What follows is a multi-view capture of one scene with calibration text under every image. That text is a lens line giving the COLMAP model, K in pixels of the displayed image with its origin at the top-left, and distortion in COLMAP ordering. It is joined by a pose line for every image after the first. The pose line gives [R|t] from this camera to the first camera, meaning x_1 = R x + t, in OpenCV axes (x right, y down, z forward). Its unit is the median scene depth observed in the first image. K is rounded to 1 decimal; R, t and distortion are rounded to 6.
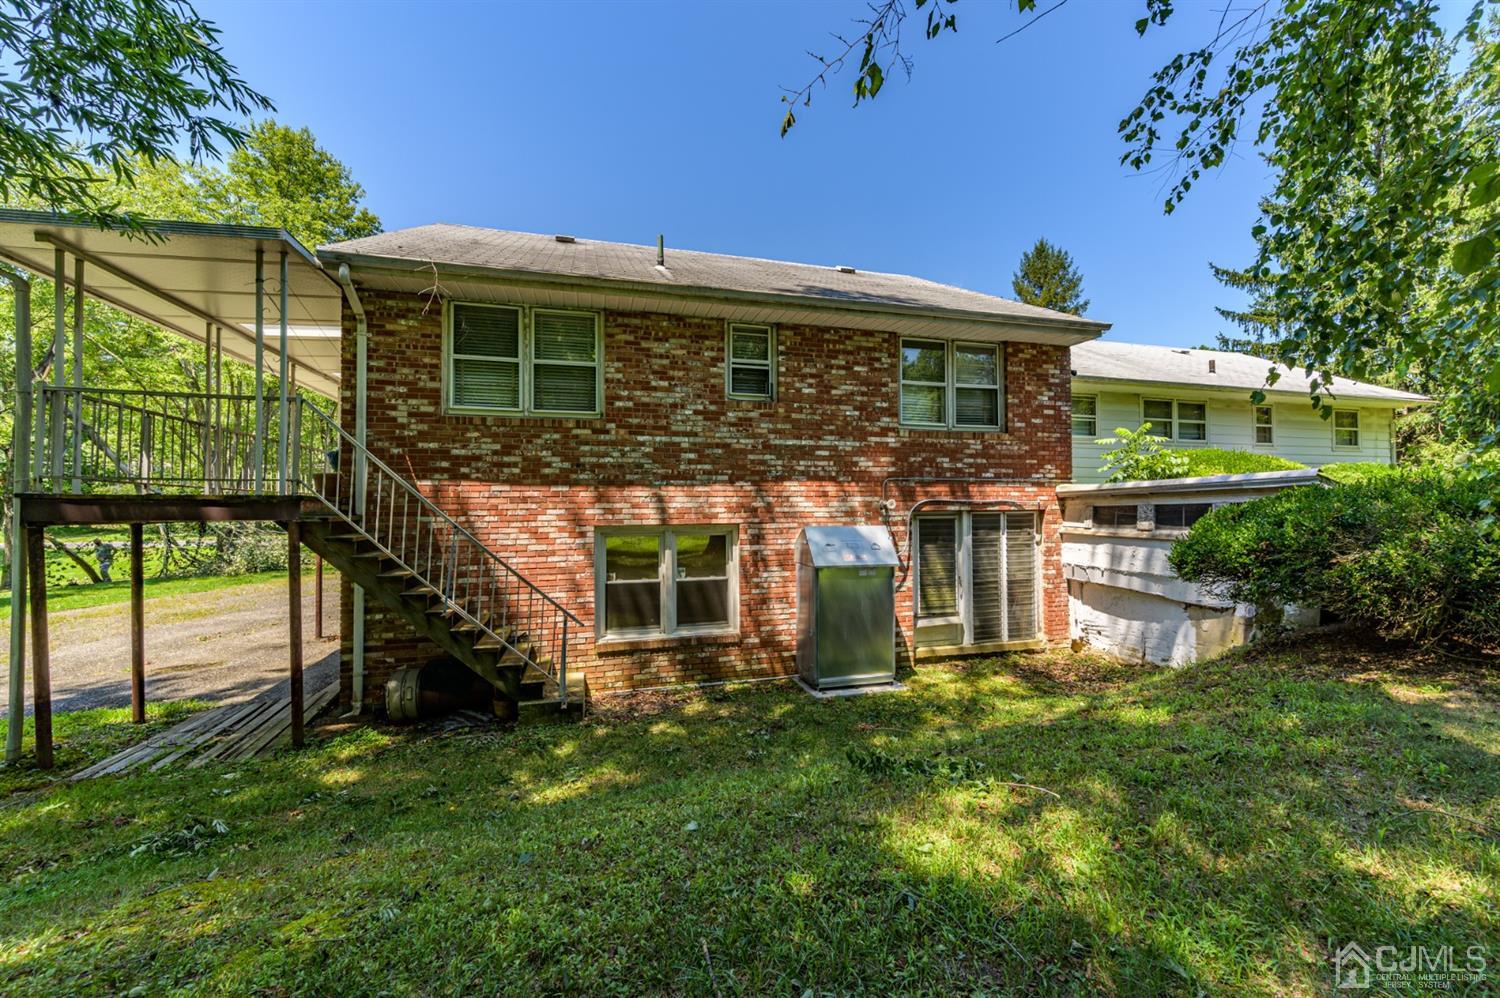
lens RADIAL K [[593.0, 0, 746.0], [0, 593.0, 499.6], [0, 0, 1]] dist [-0.000461, 0.000939]
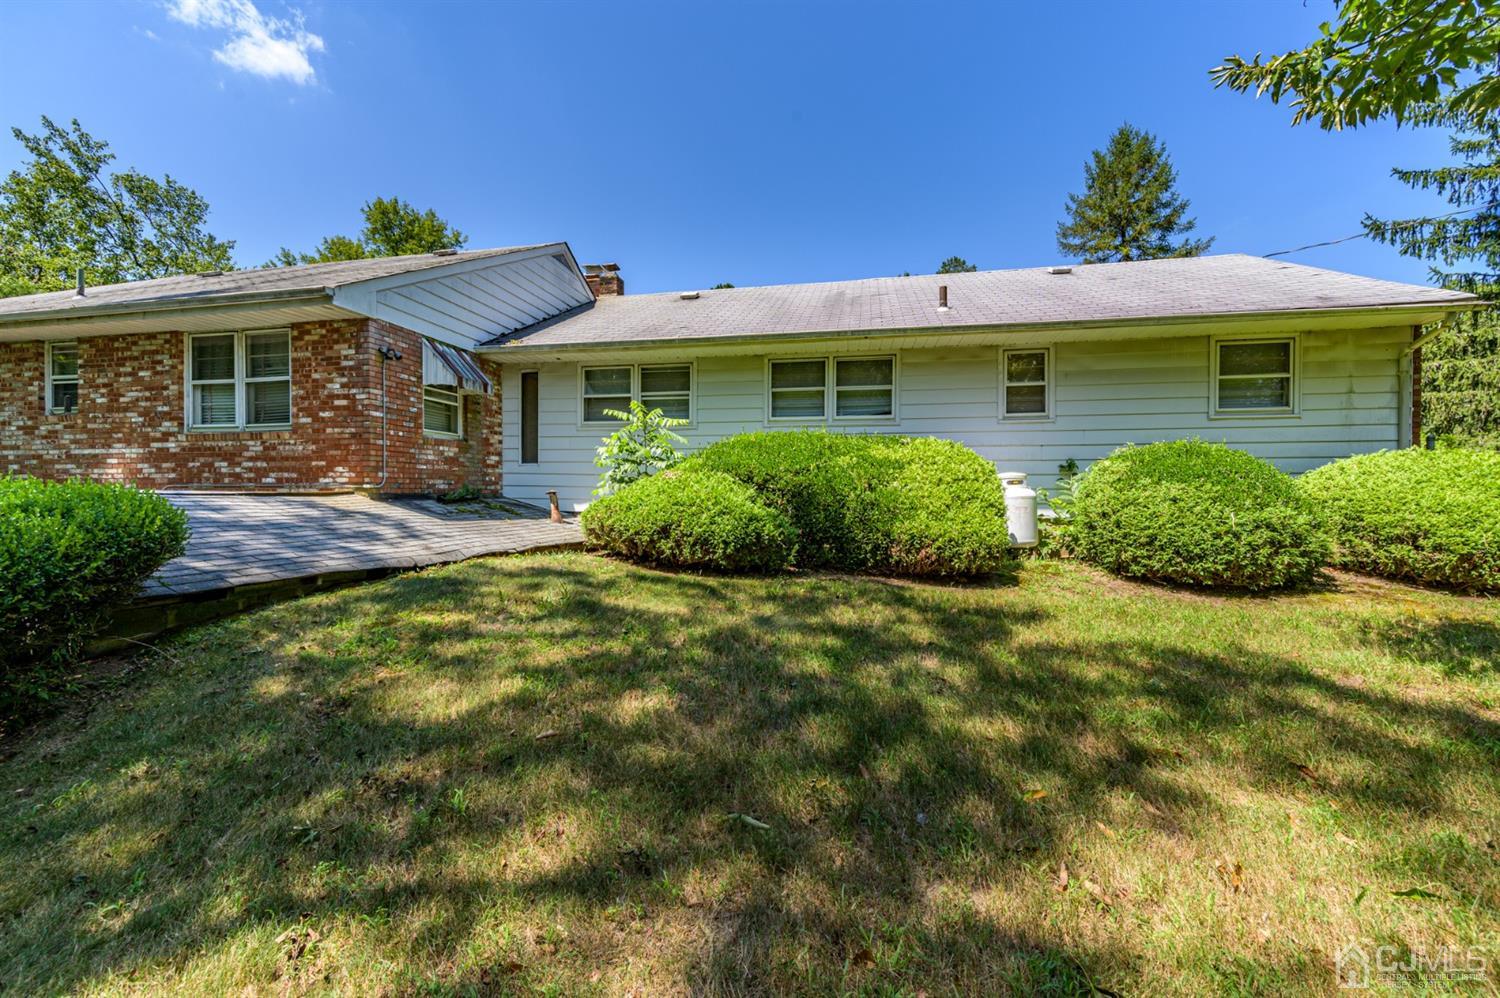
lens RADIAL K [[593.0, 0, 753.8], [0, 593.0, 500.8], [0, 0, 1]] dist [-0.000461, 0.000939]
pose [[0.890358, 0.011947, -0.455105, 1.529242], [-0.001657, 0.999734, 0.023002, -0.034200], [0.455259, -0.019726, 0.890141, 0.576924]]
